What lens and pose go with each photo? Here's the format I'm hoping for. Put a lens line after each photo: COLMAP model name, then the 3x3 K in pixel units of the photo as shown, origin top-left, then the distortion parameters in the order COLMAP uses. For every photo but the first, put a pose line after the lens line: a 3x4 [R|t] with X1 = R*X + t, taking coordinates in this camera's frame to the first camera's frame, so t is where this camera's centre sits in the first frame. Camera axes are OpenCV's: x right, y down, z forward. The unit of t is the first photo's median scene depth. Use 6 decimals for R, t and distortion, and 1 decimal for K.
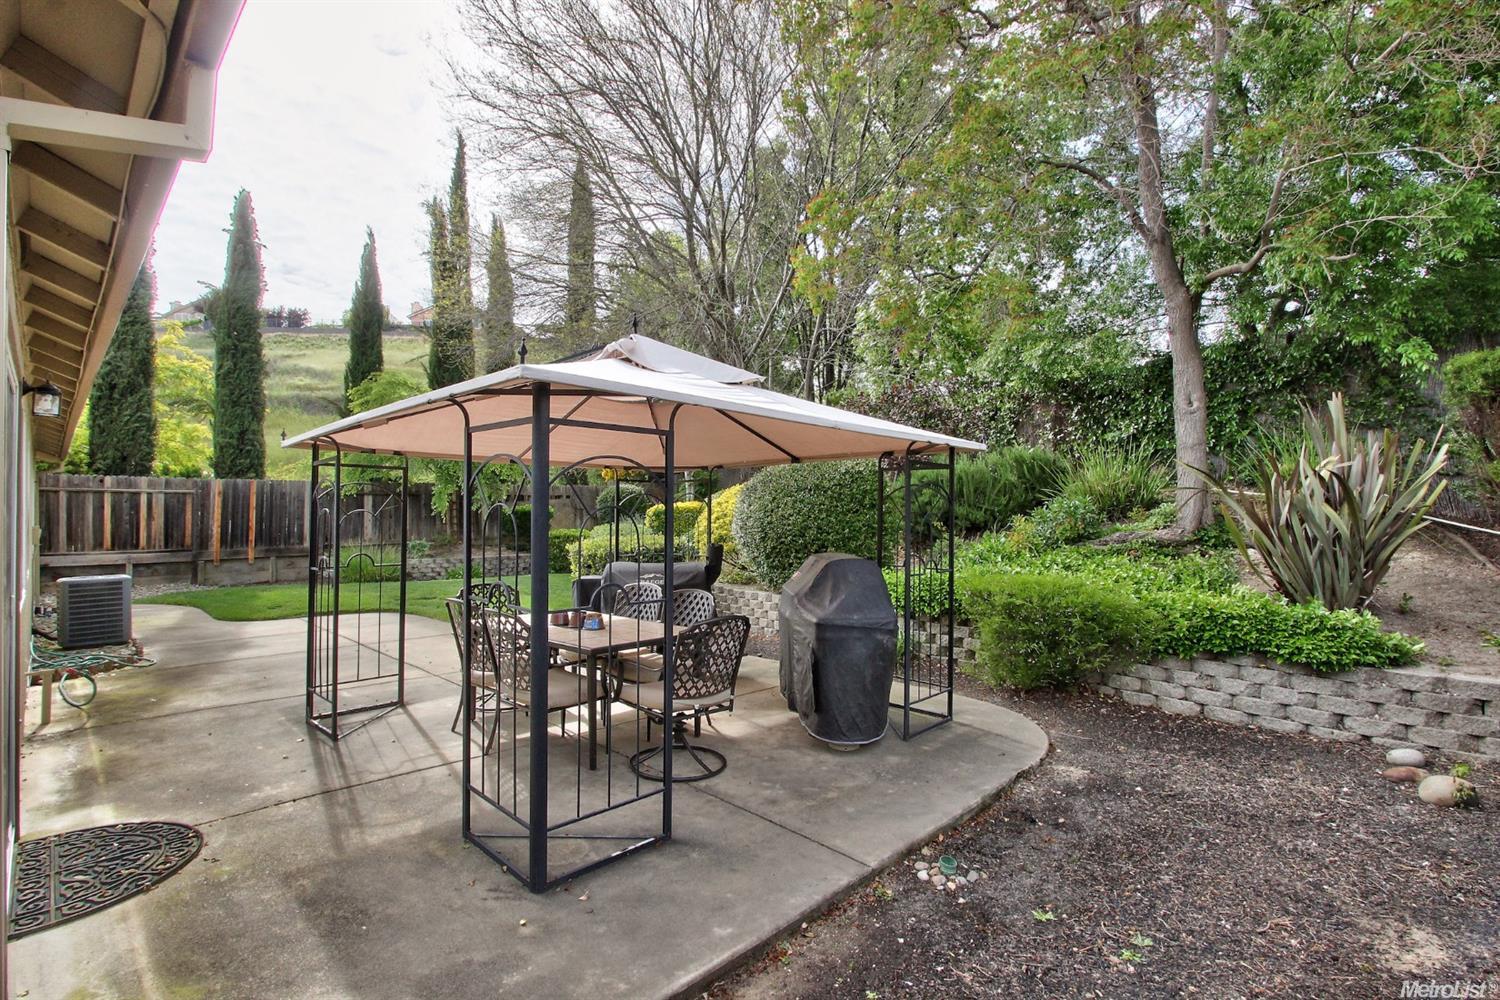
lens RADIAL K [[725.9, 0, 746.2], [0, 725.9, 498.9], [0, 0, 1]] dist [-0.016214, 0.000983]
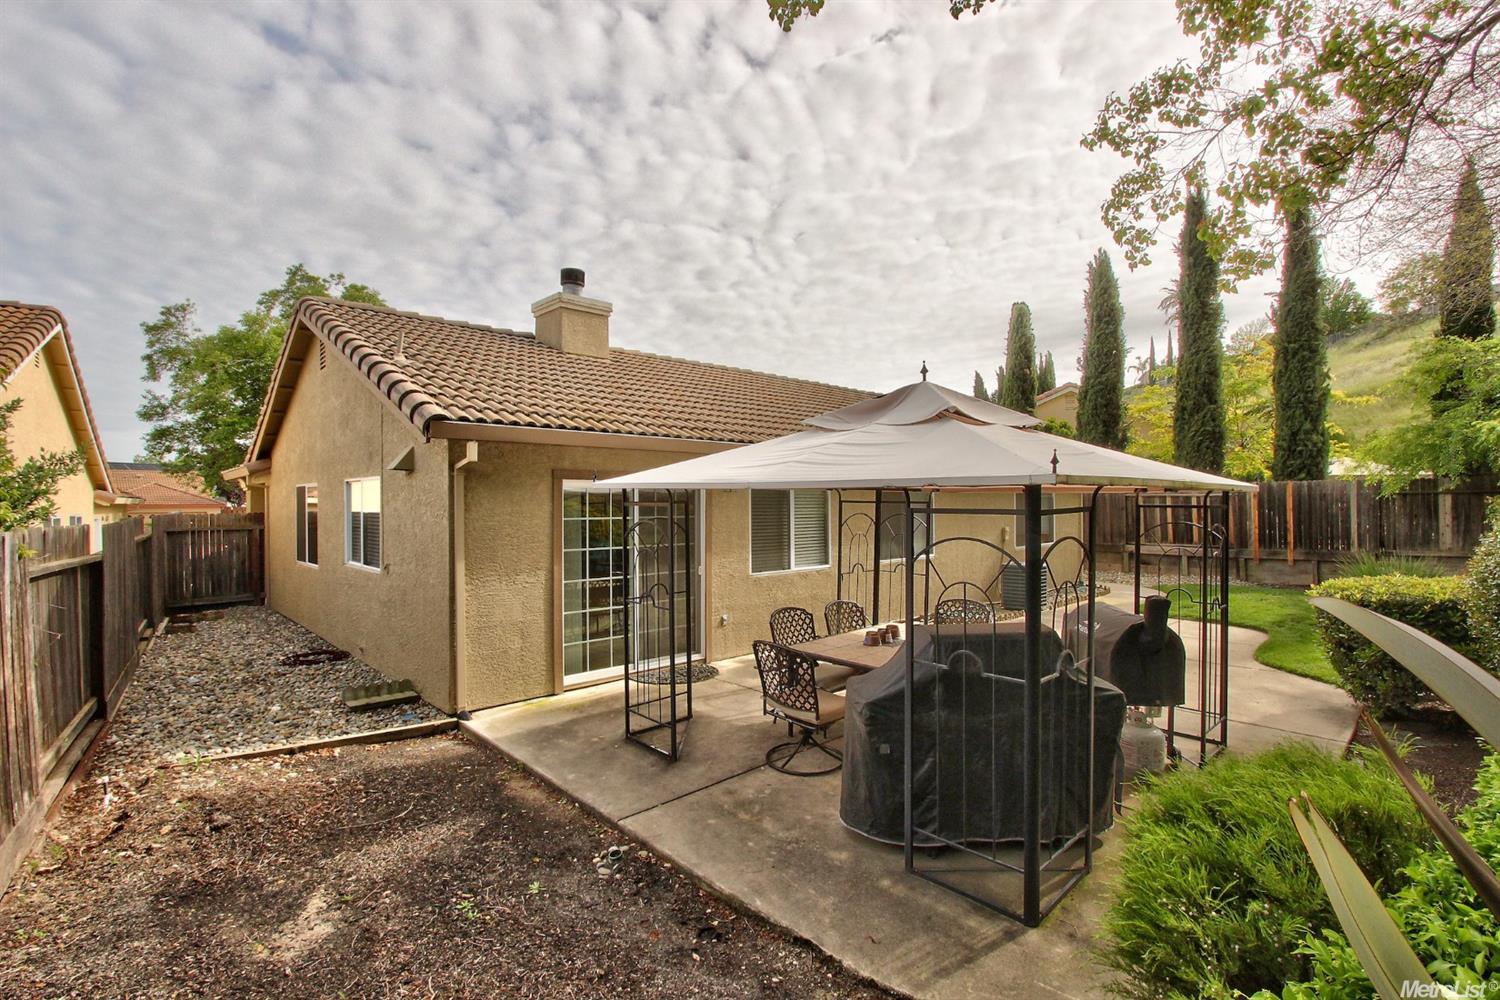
lens RADIAL K [[725.9, 0, 746.2], [0, 725.9, 498.9], [0, 0, 1]] dist [-0.016214, 0.000983]
pose [[-0.089353, 0.007403, -0.995972, 0.488027], [0.028087, 0.999593, 0.004910, -0.037280], [0.995604, -0.027535, -0.089525, 0.438192]]
